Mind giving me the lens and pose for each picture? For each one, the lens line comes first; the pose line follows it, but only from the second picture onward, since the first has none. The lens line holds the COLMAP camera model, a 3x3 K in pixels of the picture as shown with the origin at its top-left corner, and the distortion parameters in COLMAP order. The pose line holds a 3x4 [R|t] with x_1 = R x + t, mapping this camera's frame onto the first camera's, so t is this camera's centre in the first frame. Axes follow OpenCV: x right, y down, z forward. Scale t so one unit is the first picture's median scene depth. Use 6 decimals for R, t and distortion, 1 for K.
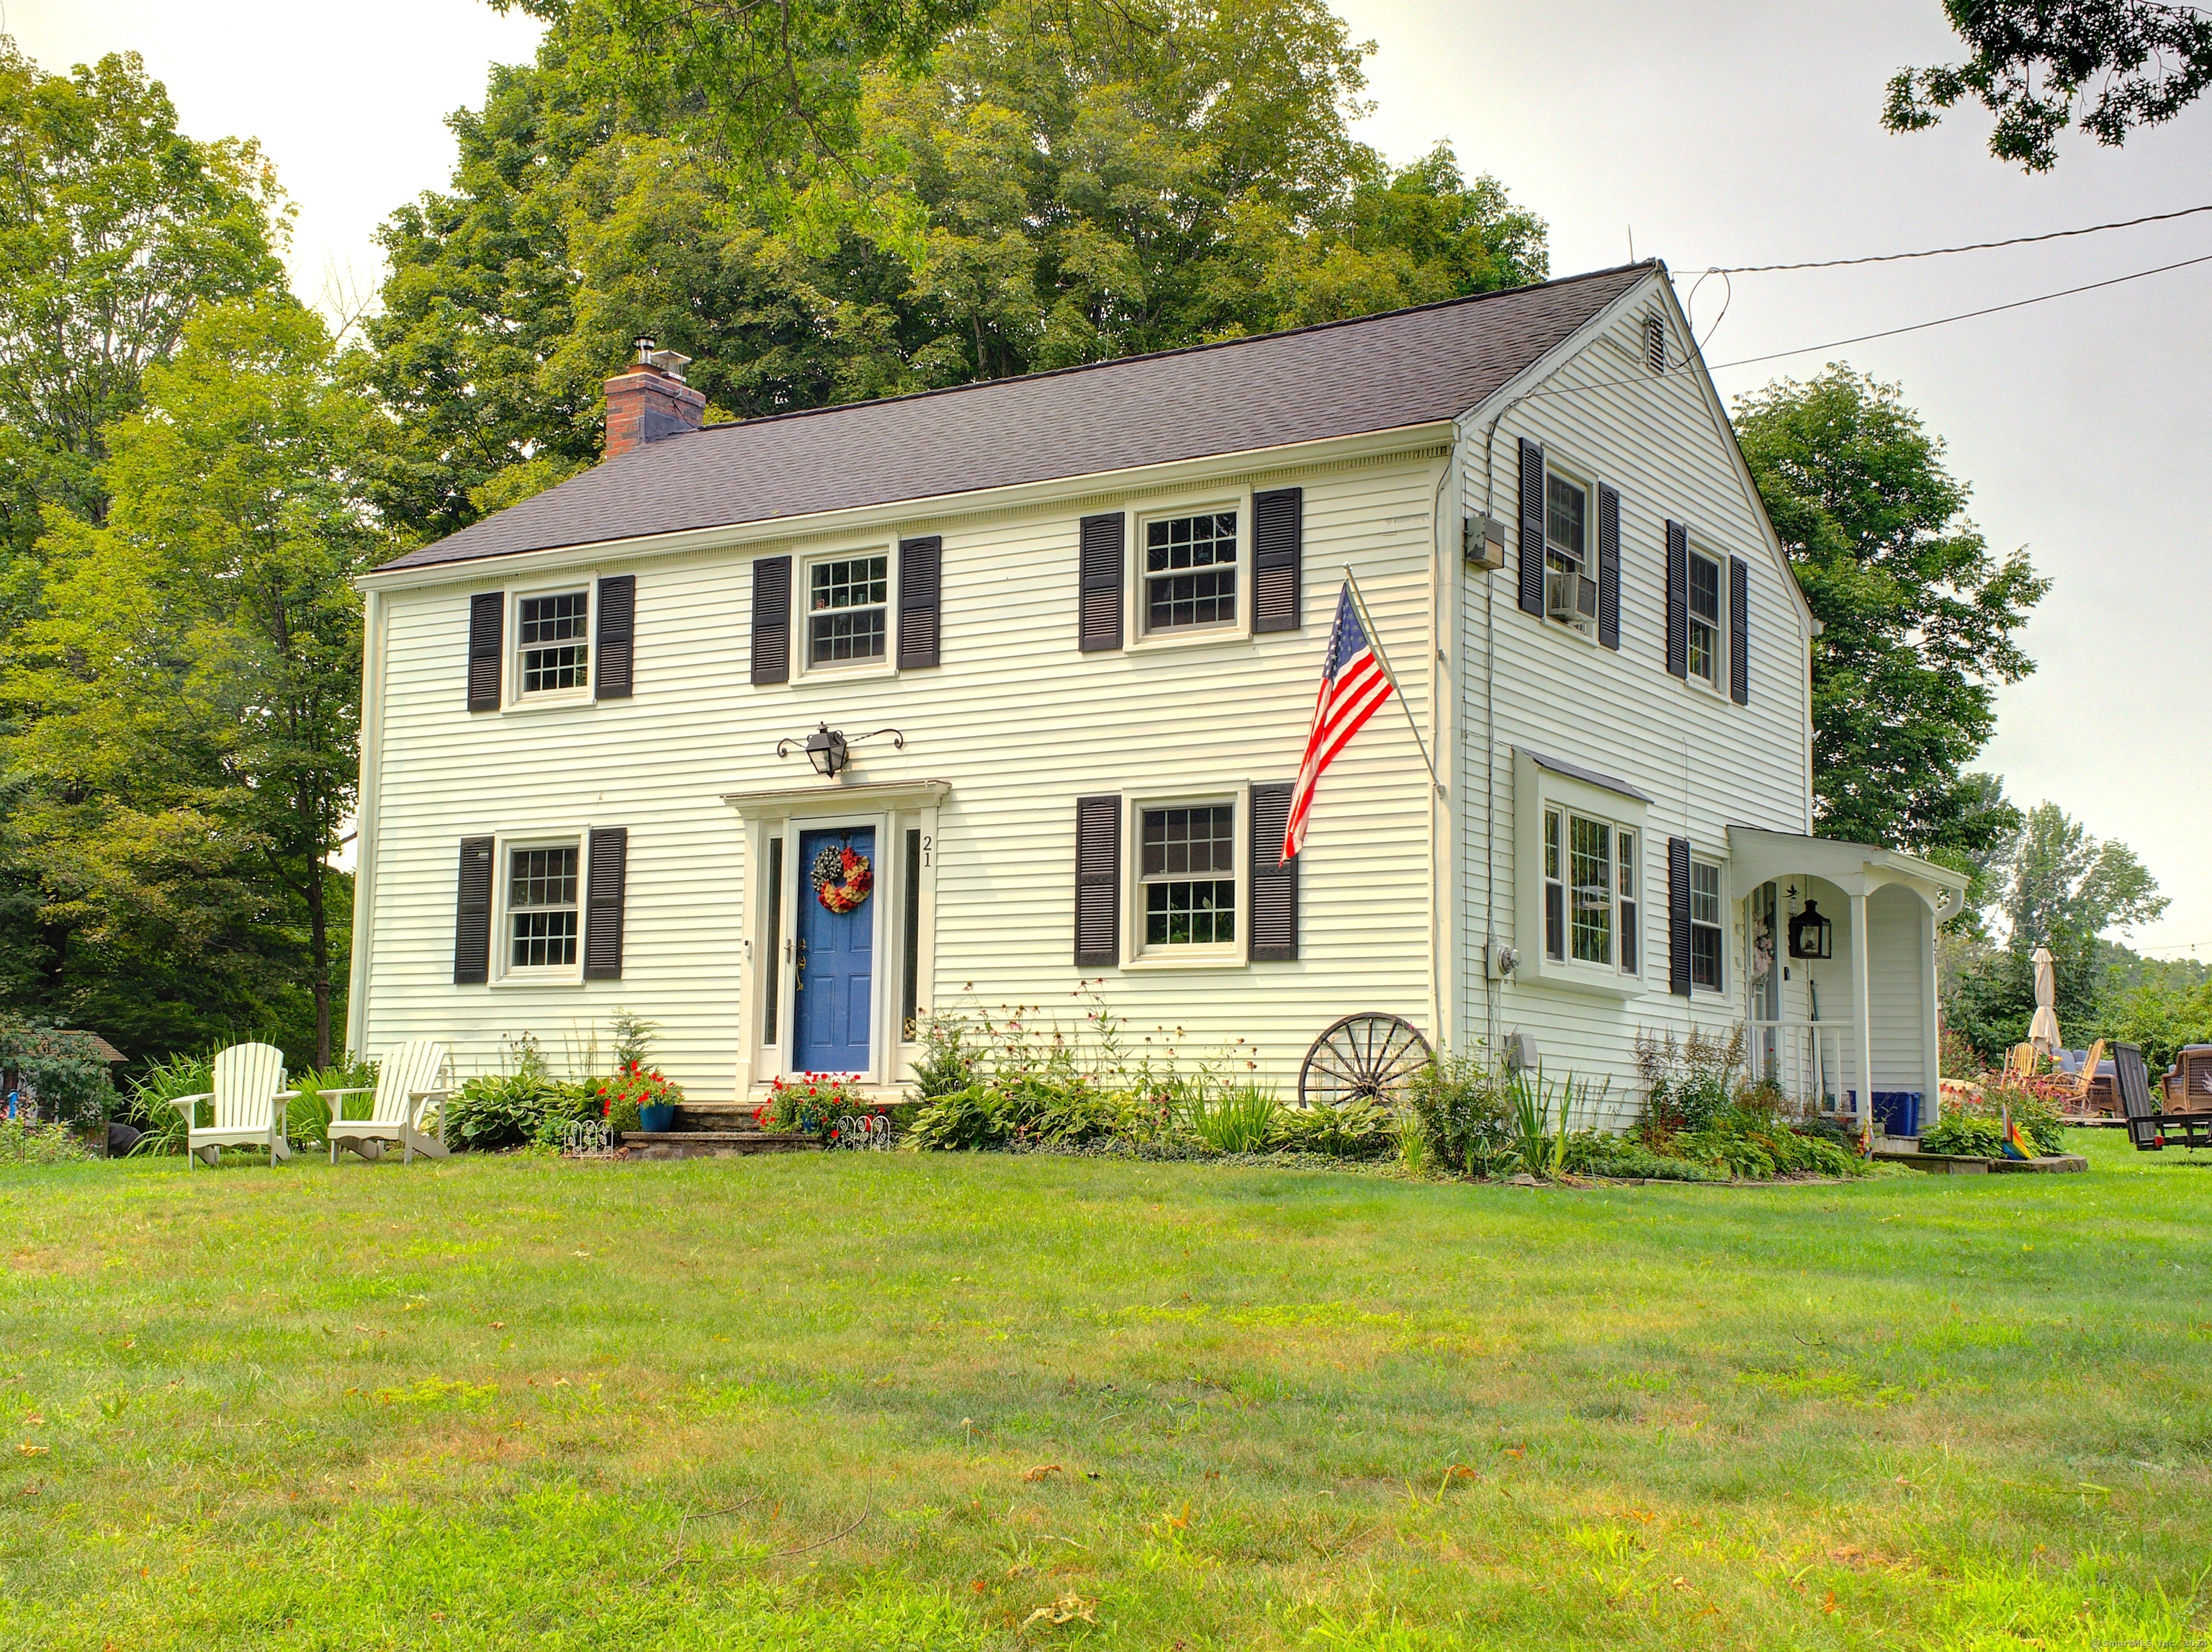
lens RADIAL K [[2730.0, 0, 1102.0], [0, 2730.0, 804.7], [0, 0, 1]] dist [0.176858, 0.000000]
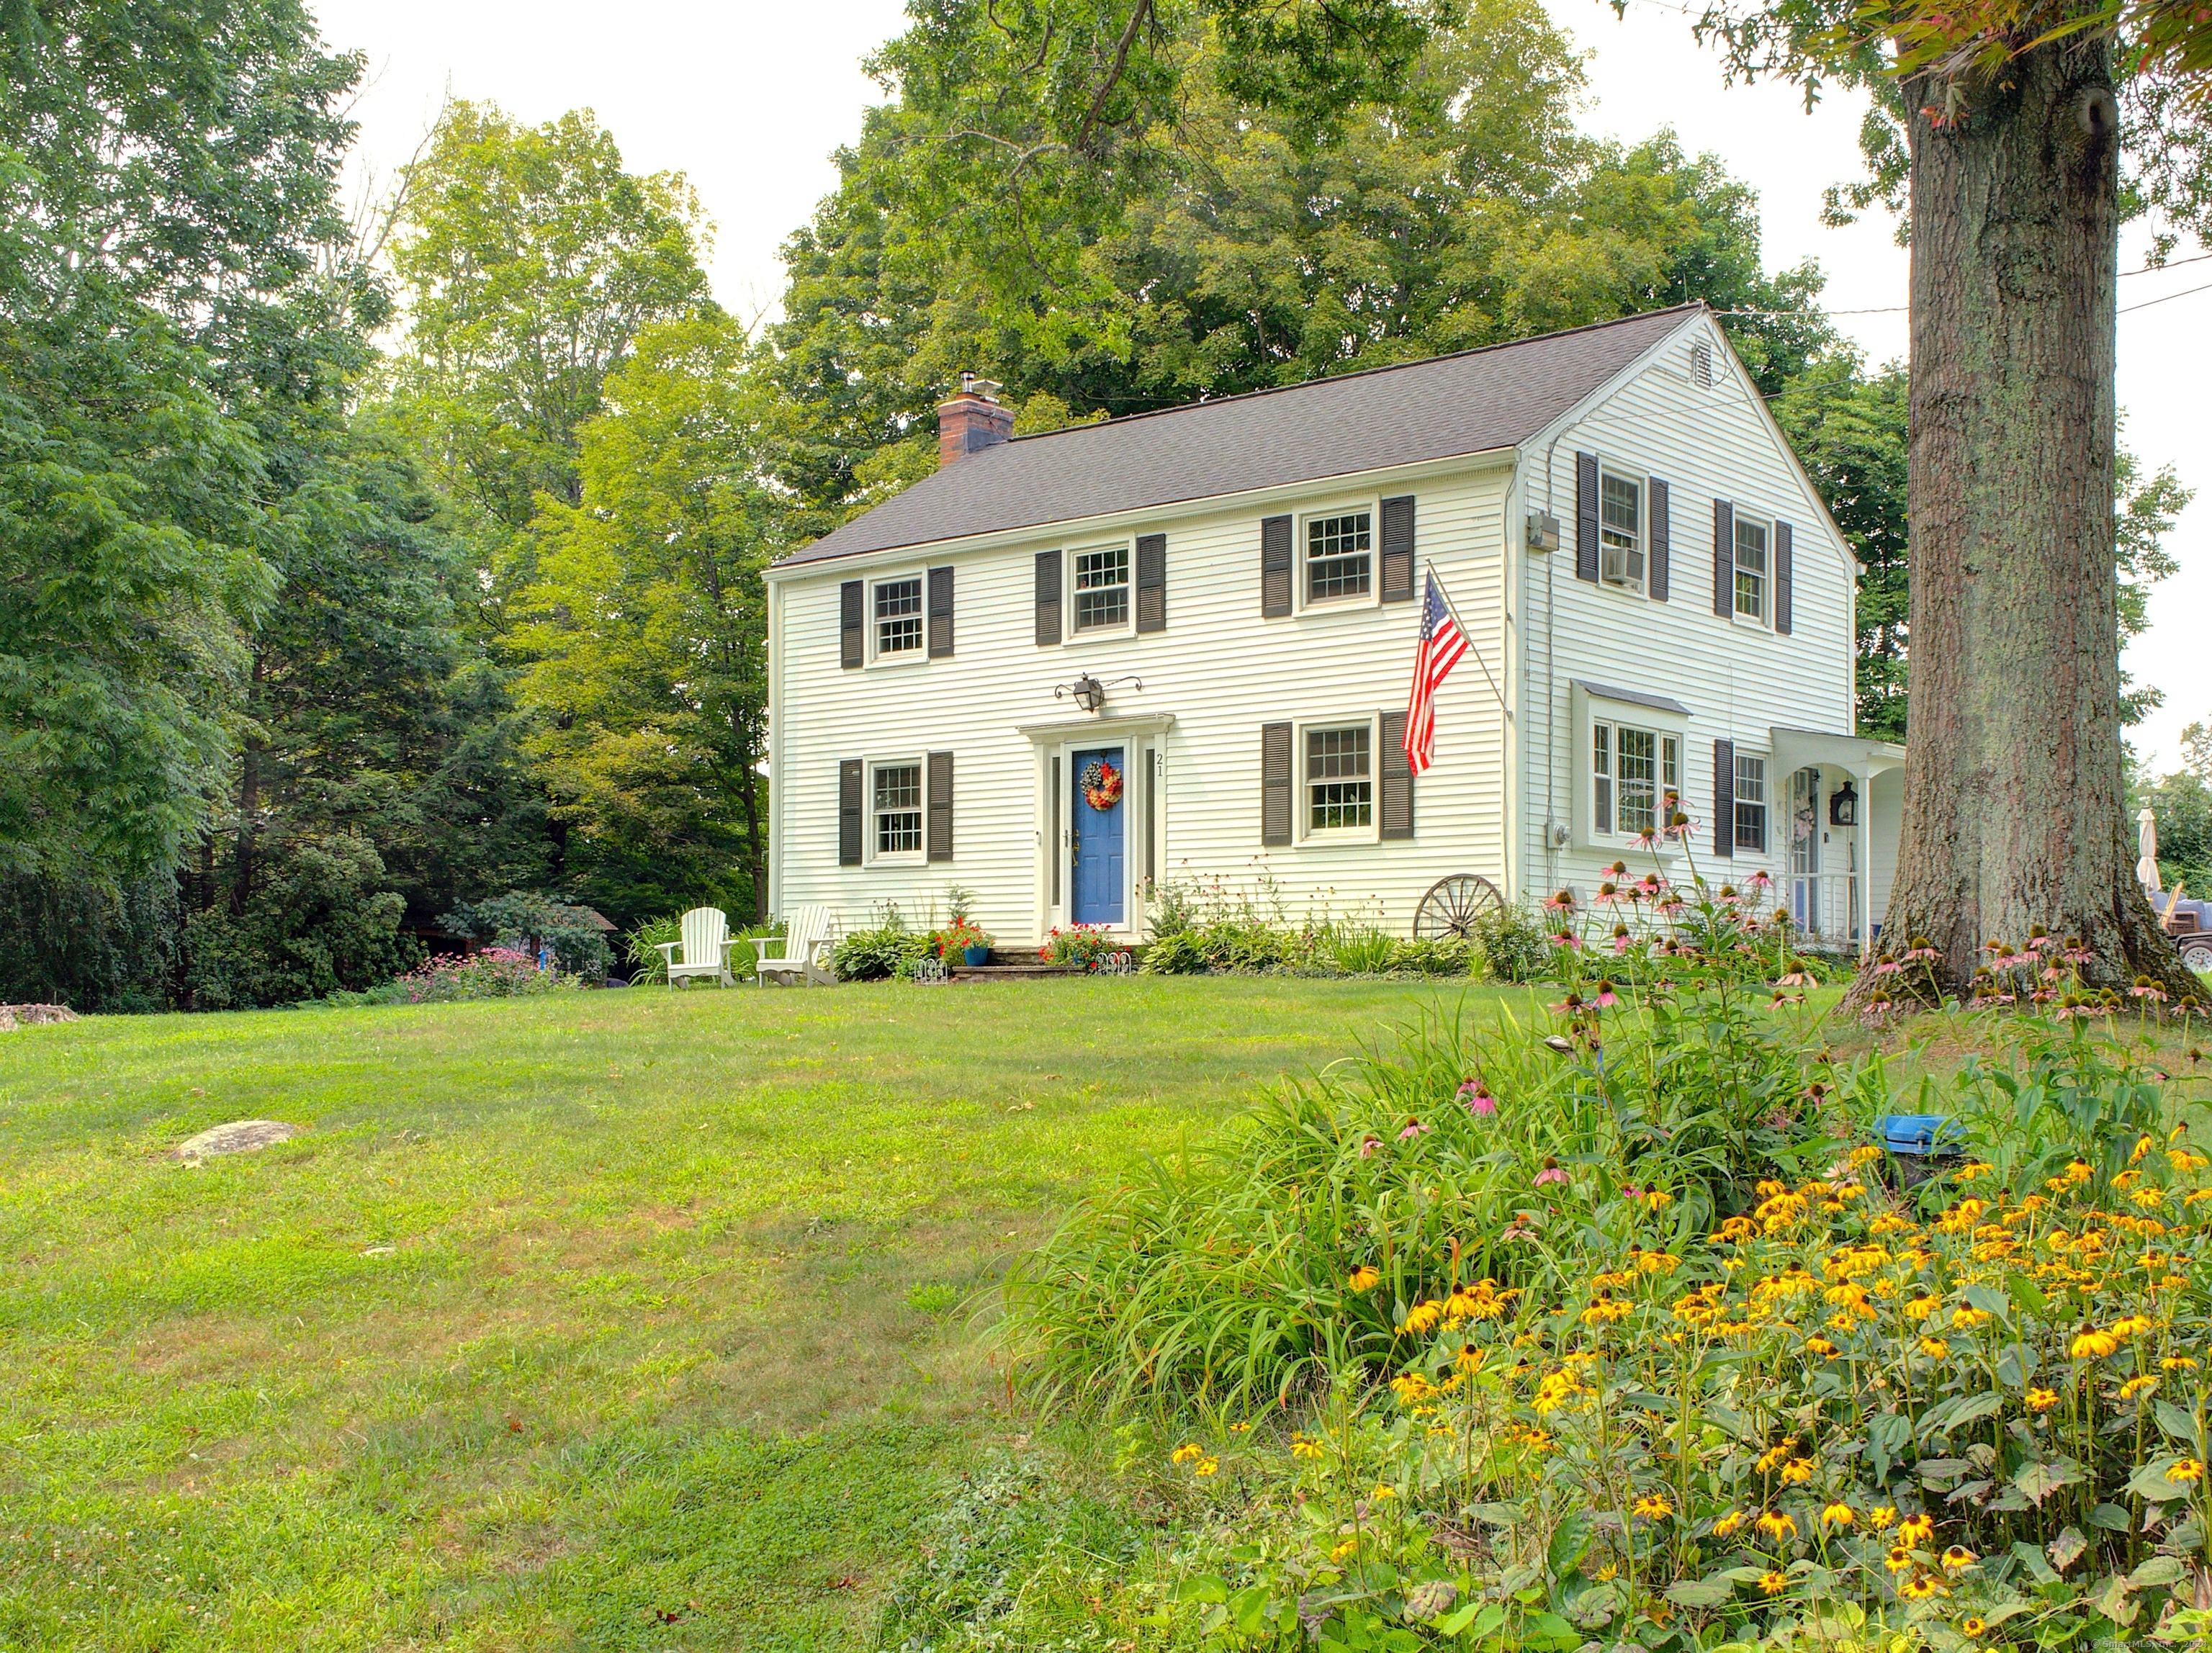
lens RADIAL K [[2532.7, 0, 1142.3], [0, 2532.7, 961.3], [0, 0, 1]] dist [0.012745, 0.000000]
pose [[0.991704, -0.014795, -0.127690, 0.084135], [0.028136, 0.994250, 0.103322, -0.015736], [0.125427, -0.106057, 0.986418, -0.263147]]
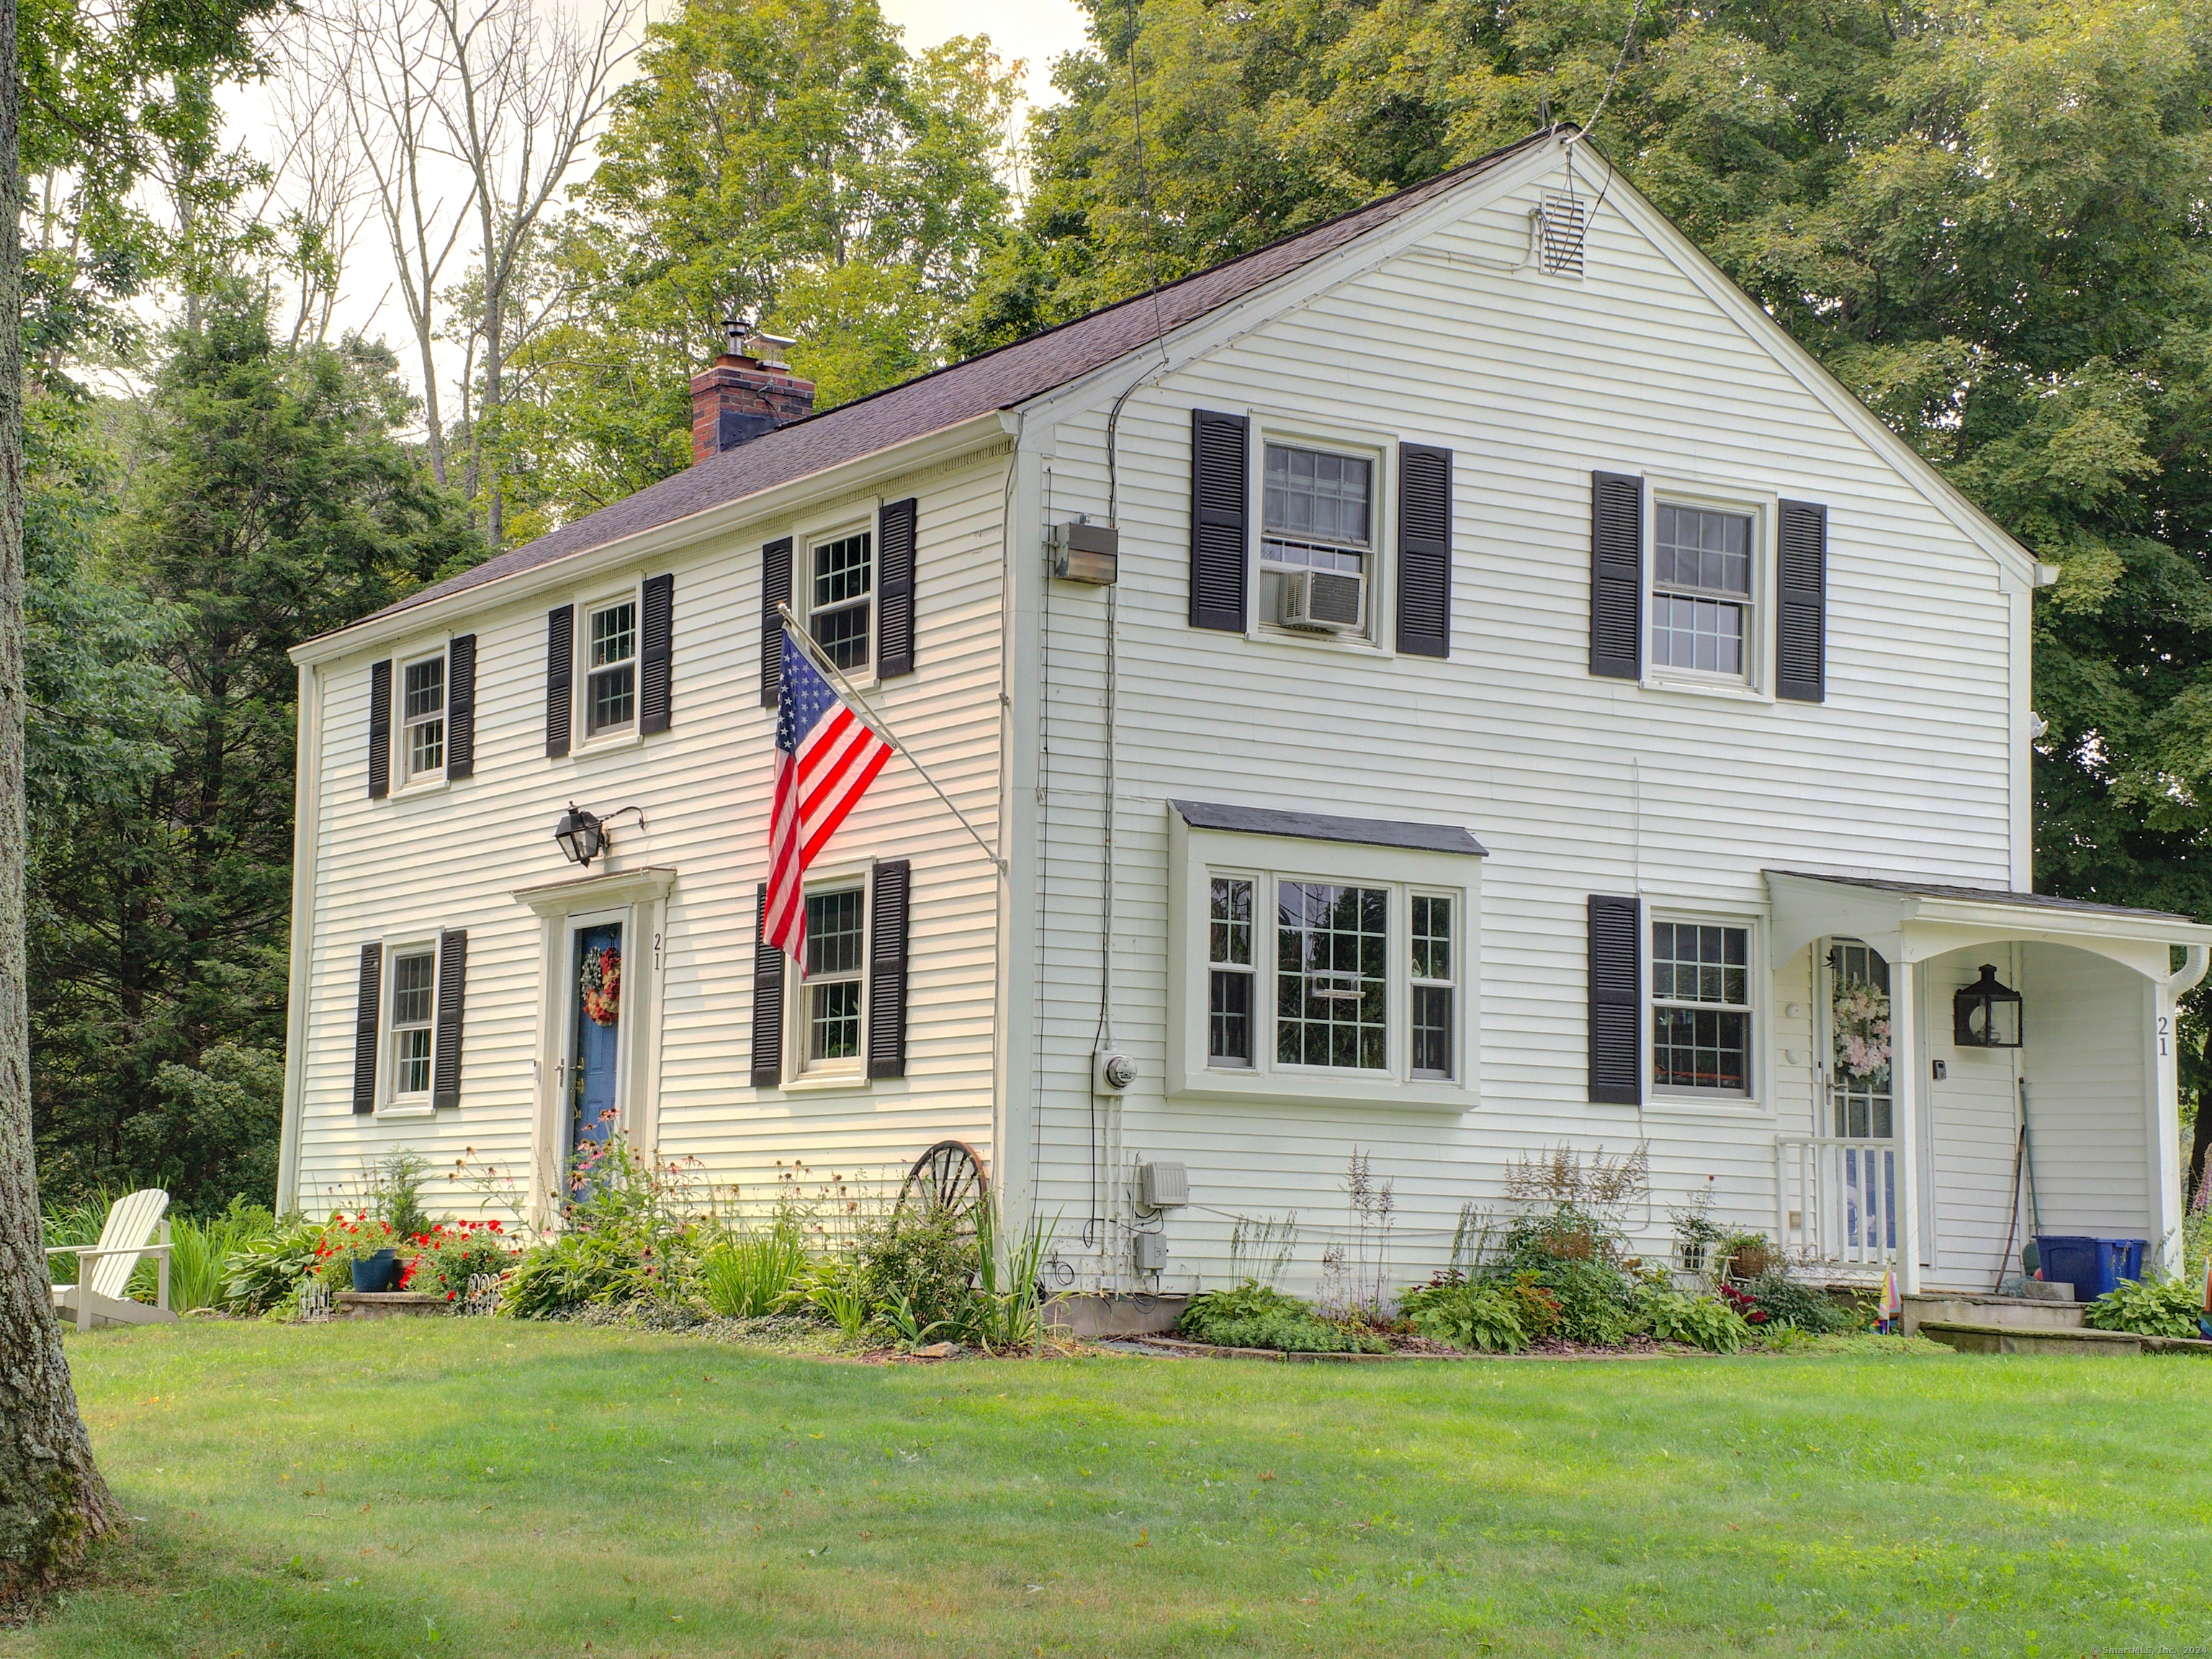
lens RADIAL K [[3778.1, 0, 1107.3], [0, 3778.1, 828.7], [0, 0, 1]] dist [0.563890, 0.000000]
pose [[0.908468, -0.046611, -0.415348, 0.514455], [0.049477, 0.998768, -0.003866, -0.008669], [0.415017, -0.017038, 0.909654, -0.007678]]
